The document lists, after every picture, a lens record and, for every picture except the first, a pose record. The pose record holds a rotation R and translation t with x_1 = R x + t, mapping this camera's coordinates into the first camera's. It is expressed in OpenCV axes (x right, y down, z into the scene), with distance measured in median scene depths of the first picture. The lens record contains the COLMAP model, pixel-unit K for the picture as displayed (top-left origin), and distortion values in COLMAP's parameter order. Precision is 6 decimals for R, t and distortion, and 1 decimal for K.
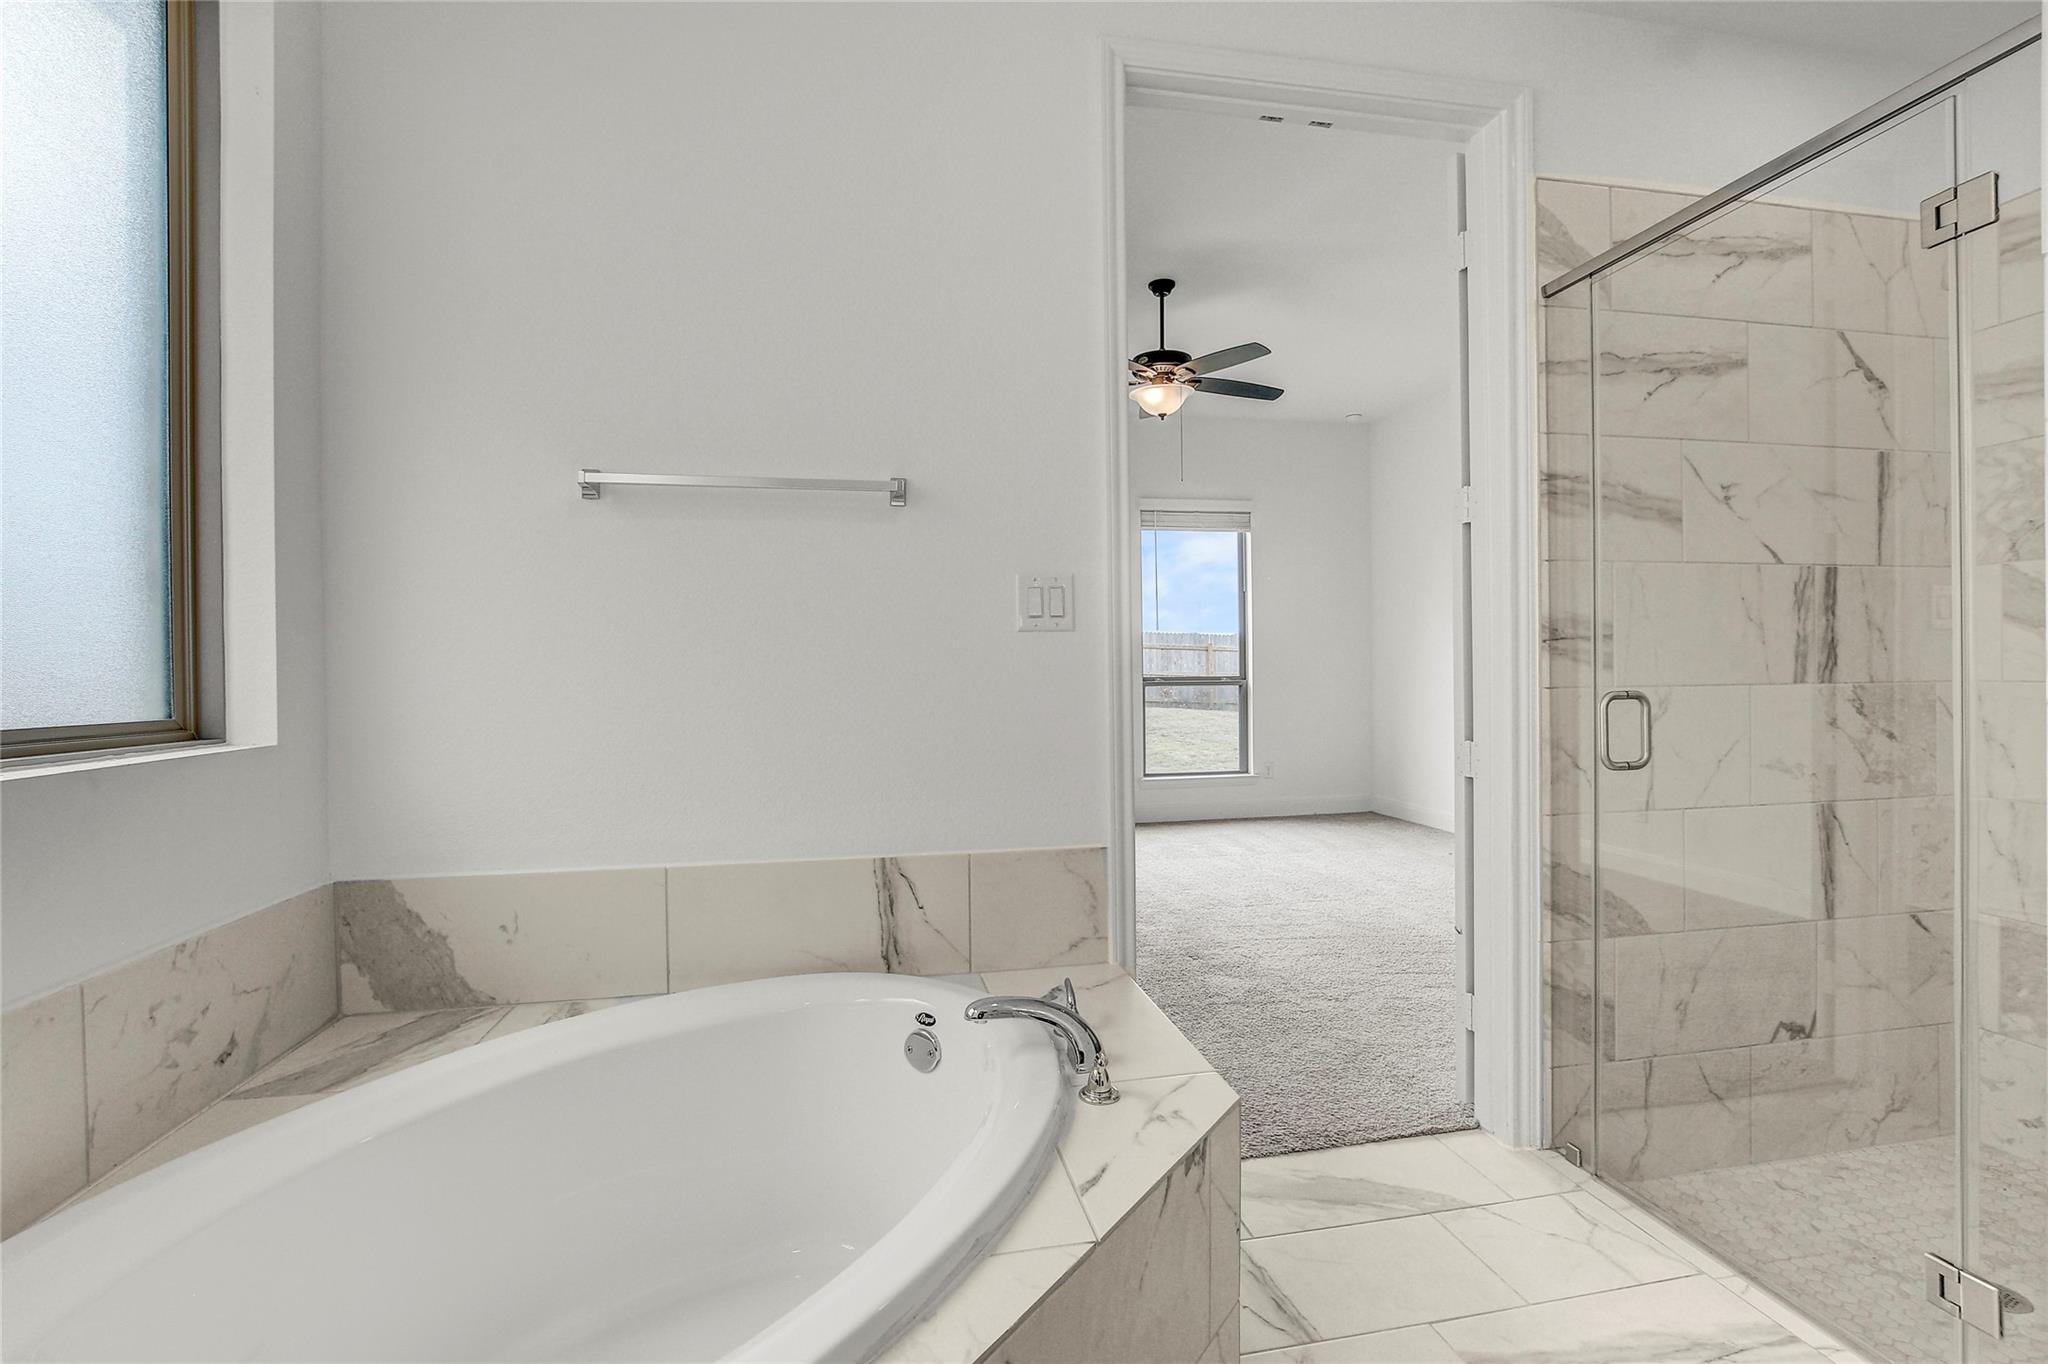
lens RADIAL K [[948.3, 0, 1029.1], [0, 948.3, 685.2], [0, 0, 1]] dist [-0.024526, 0.004044]
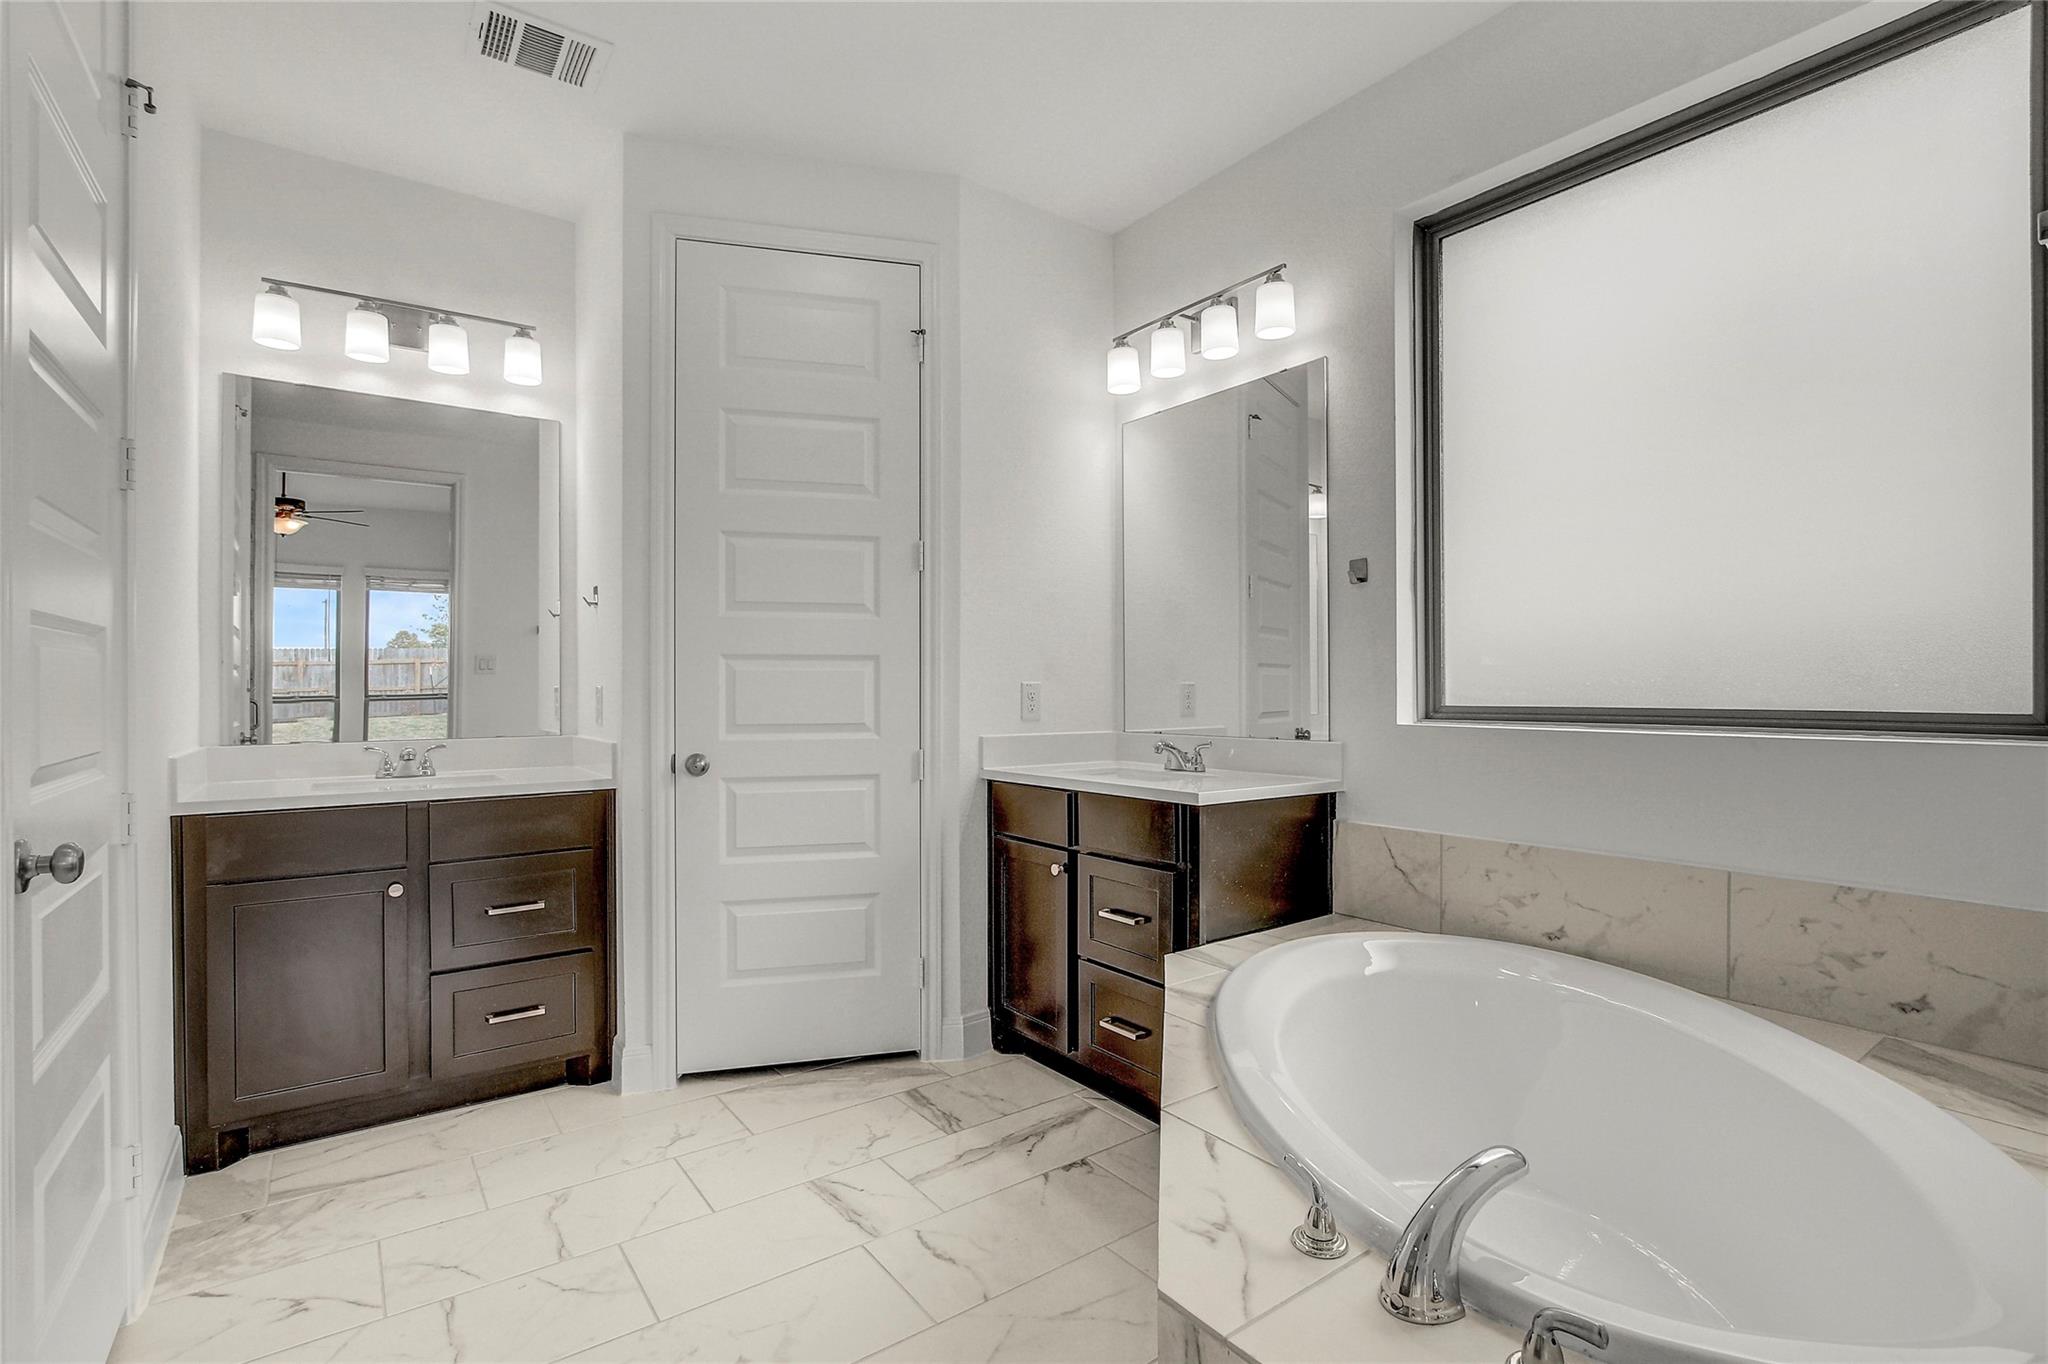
lens RADIAL K [[948.3, 0, 1024.4], [0, 948.3, 675.8], [0, 0, 1]] dist [-0.024526, 0.004044]
pose [[-0.902070, 0.010745, -0.431457, 0.627833], [0.005994, 0.999906, 0.012369, -0.030170], [0.431549, 0.008571, -0.902049, 1.626854]]
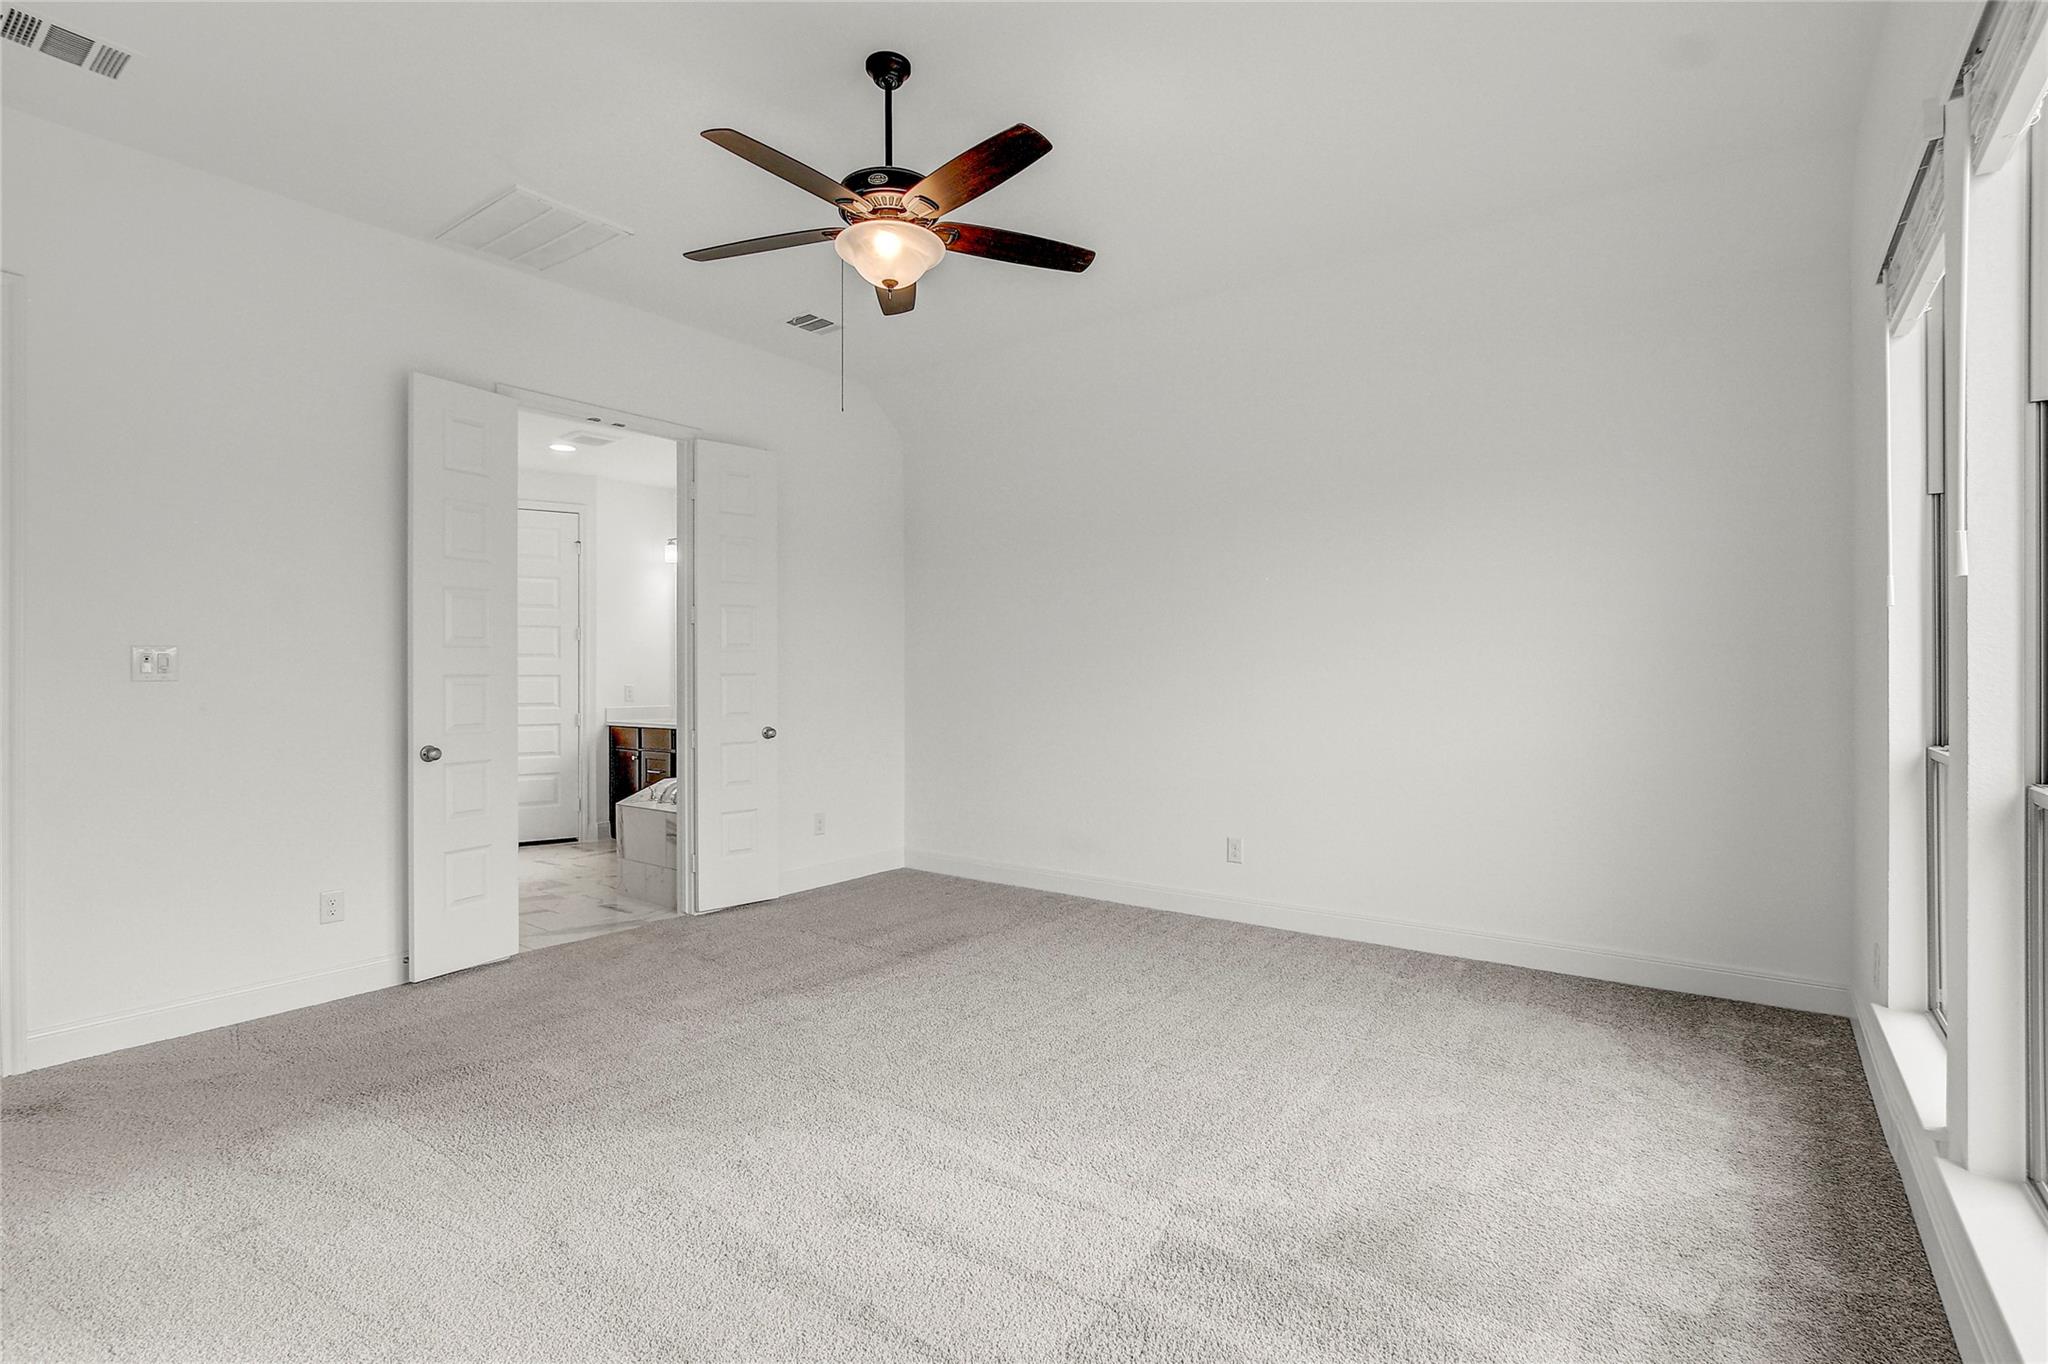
lens RADIAL K [[948.3, 0, 1019.1], [0, 948.3, 674.2], [0, 0, 1]] dist [-0.024526, 0.004044]
pose [[-0.721936, 0.008807, -0.691904, 0.937431], [-0.000715, 0.999909, 0.013473, -0.056187], [0.691960, 0.010221, -0.721864, 2.555550]]
